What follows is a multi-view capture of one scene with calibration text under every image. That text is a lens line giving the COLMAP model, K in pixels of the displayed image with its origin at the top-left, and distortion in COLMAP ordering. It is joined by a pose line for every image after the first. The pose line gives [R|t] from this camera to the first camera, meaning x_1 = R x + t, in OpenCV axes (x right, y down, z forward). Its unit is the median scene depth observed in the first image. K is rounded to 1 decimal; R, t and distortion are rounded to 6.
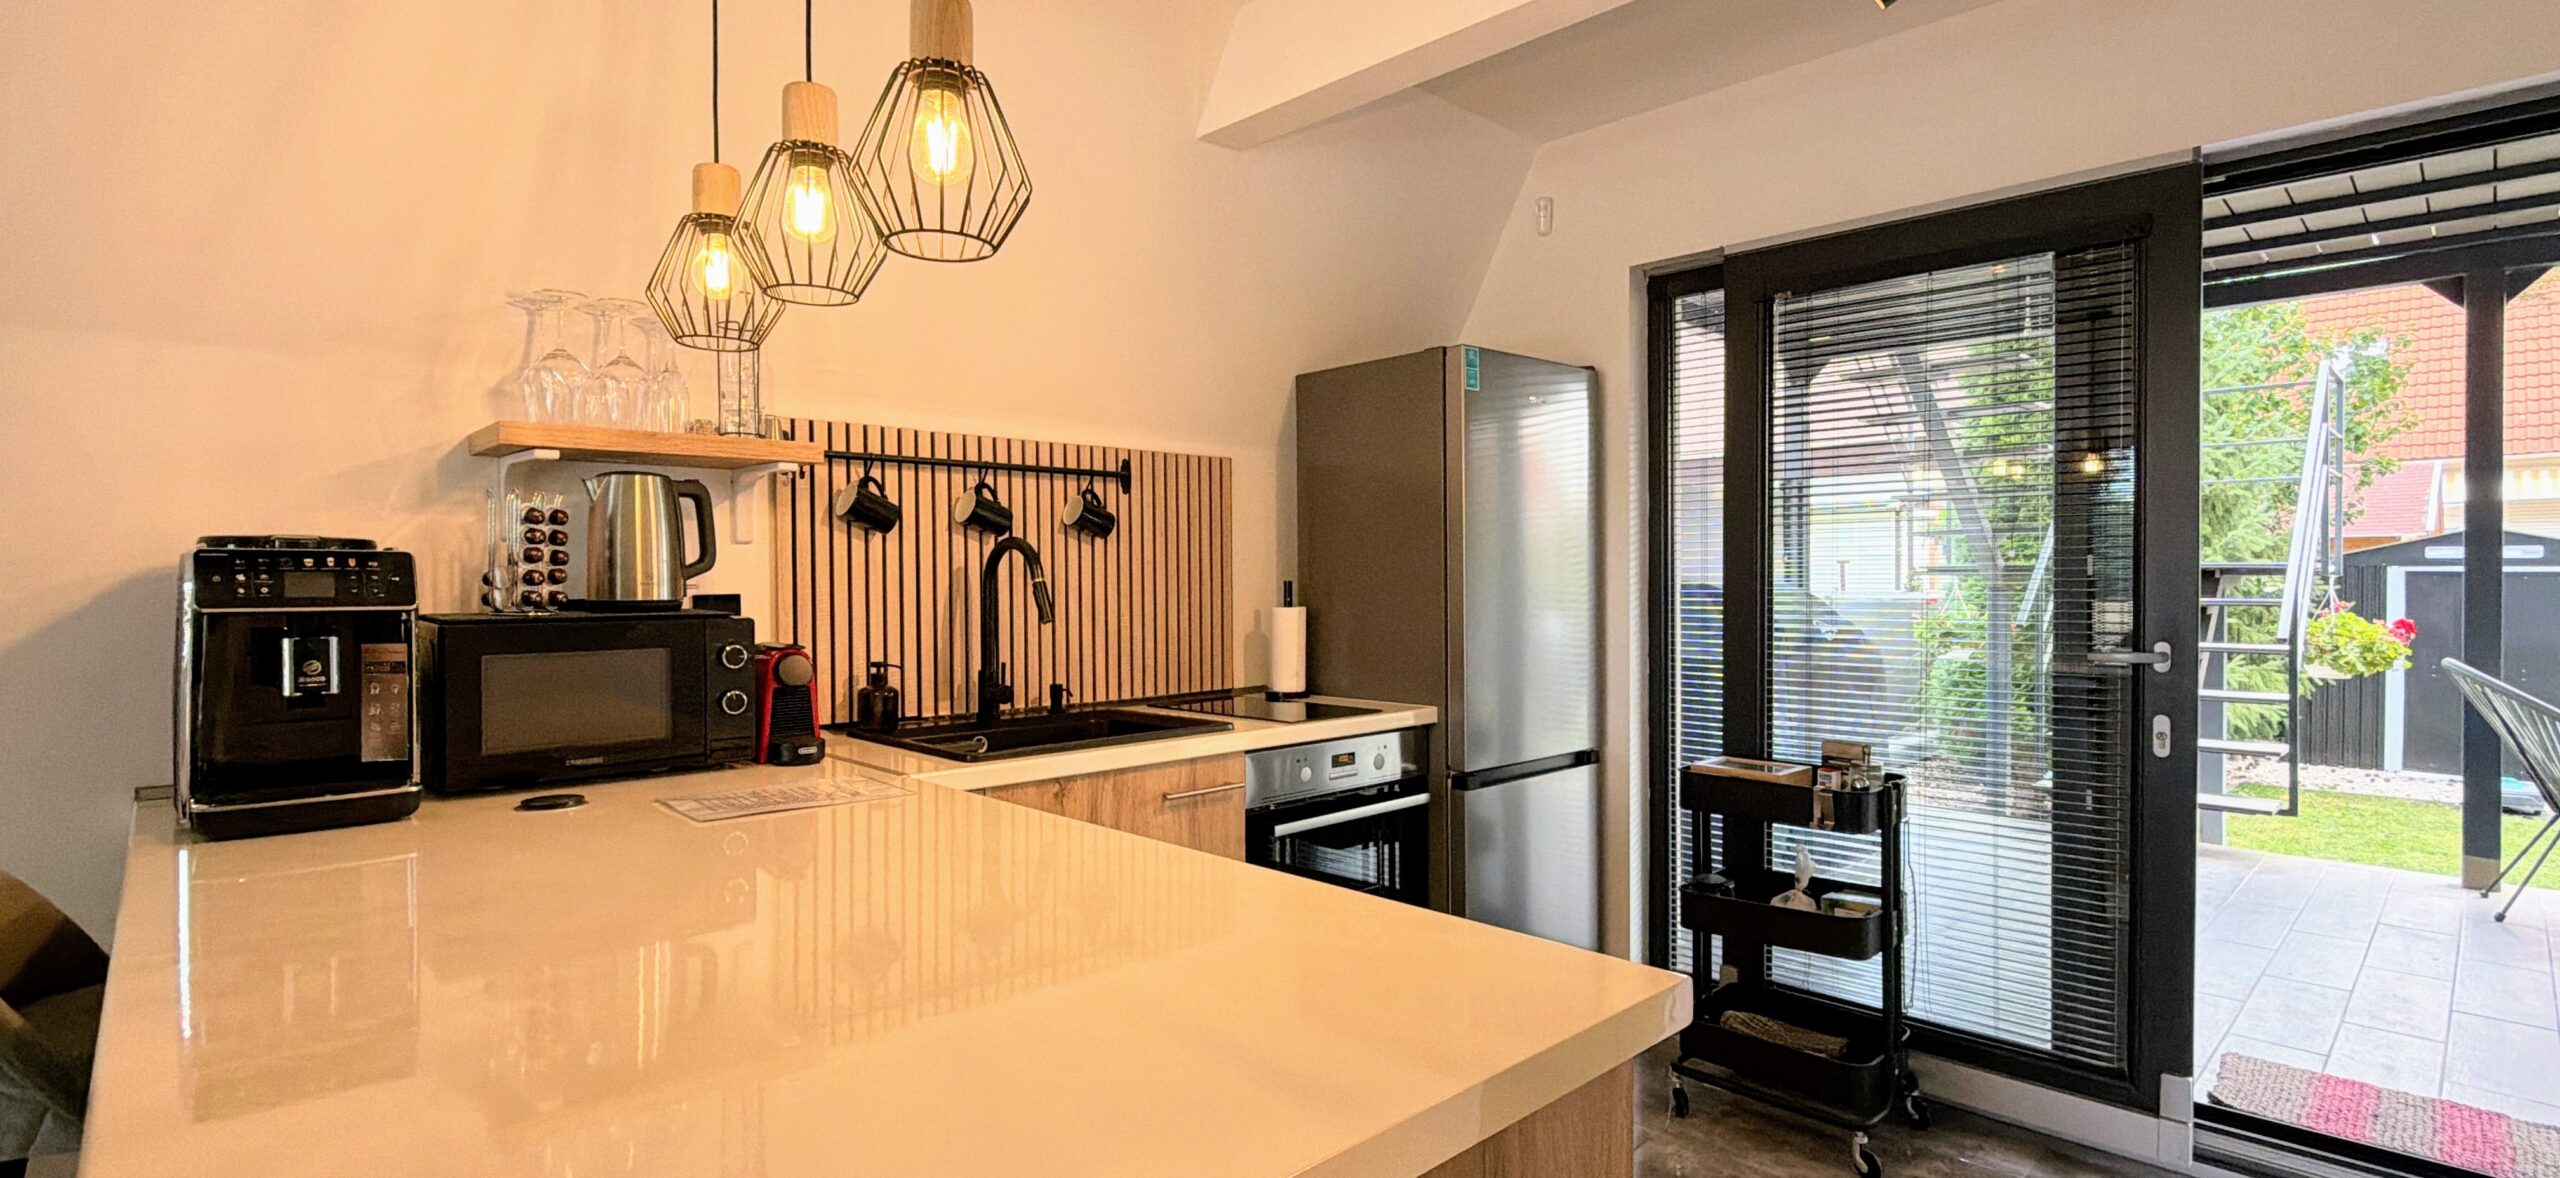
lens RADIAL K [[1155.8, 0, 1280.0], [0, 1155.8, 589.0], [0, 0, 1]] dist [0.003440, 0.000074]
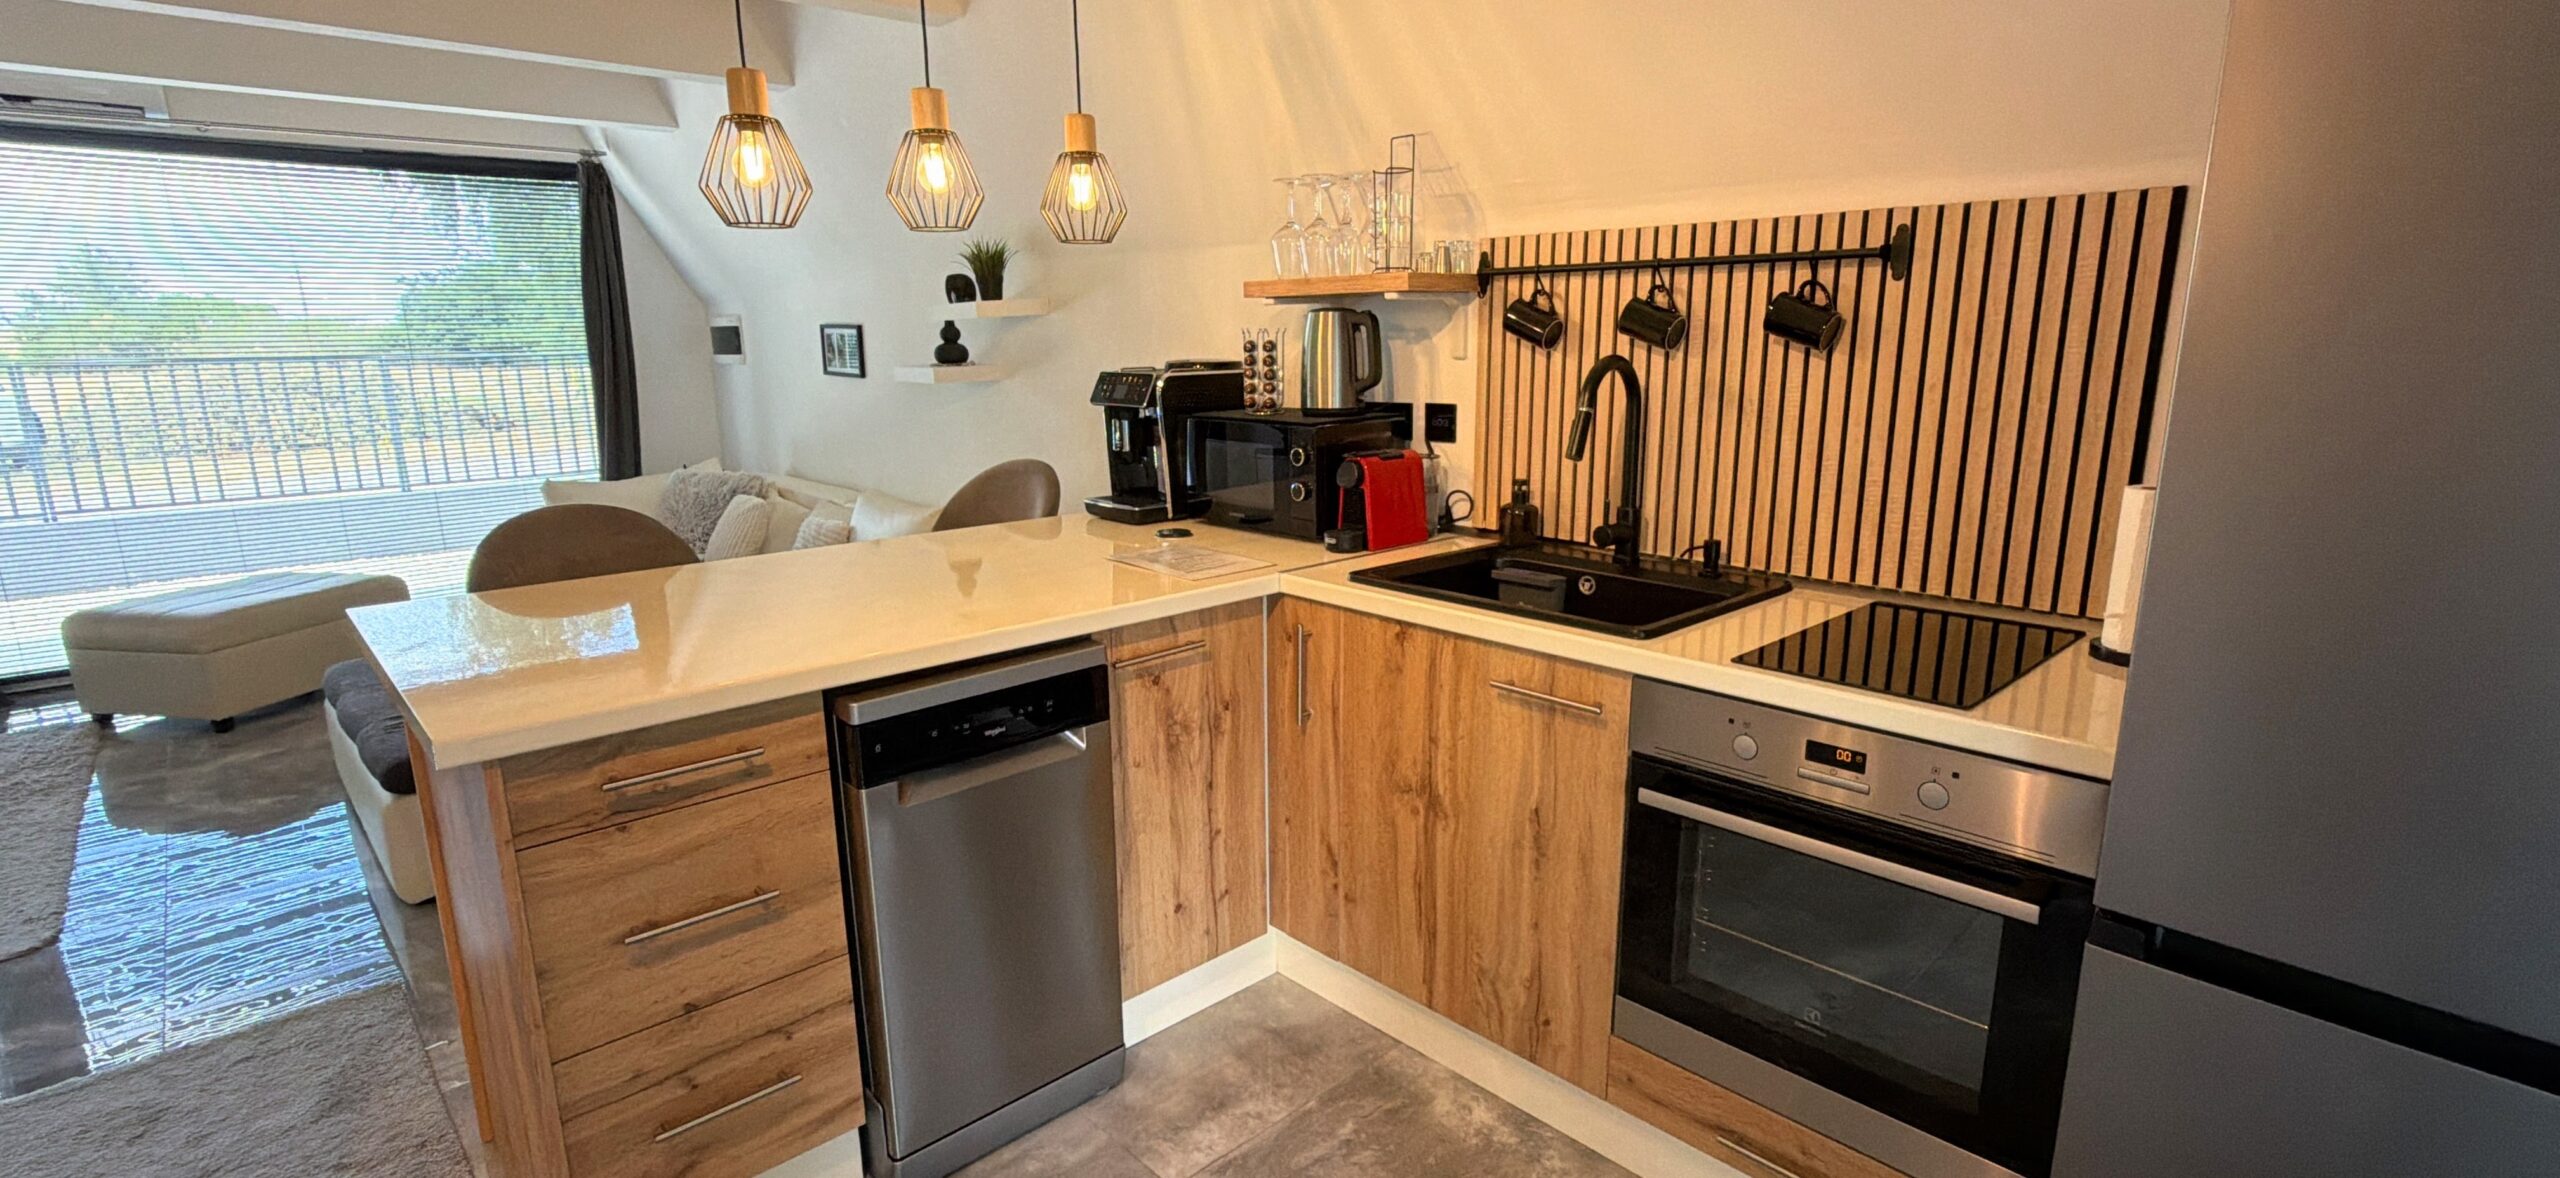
lens RADIAL K [[1163.5, 0, 1280.0], [0, 1163.5, 589.0], [0, 0, 1]] dist [-0.000613, -0.000243]
pose [[-0.007651, 0.229079, -0.973378, 0.639808], [0.005261, 0.973402, 0.229043, -0.074537], [0.999957, -0.003368, -0.008652, 0.760592]]
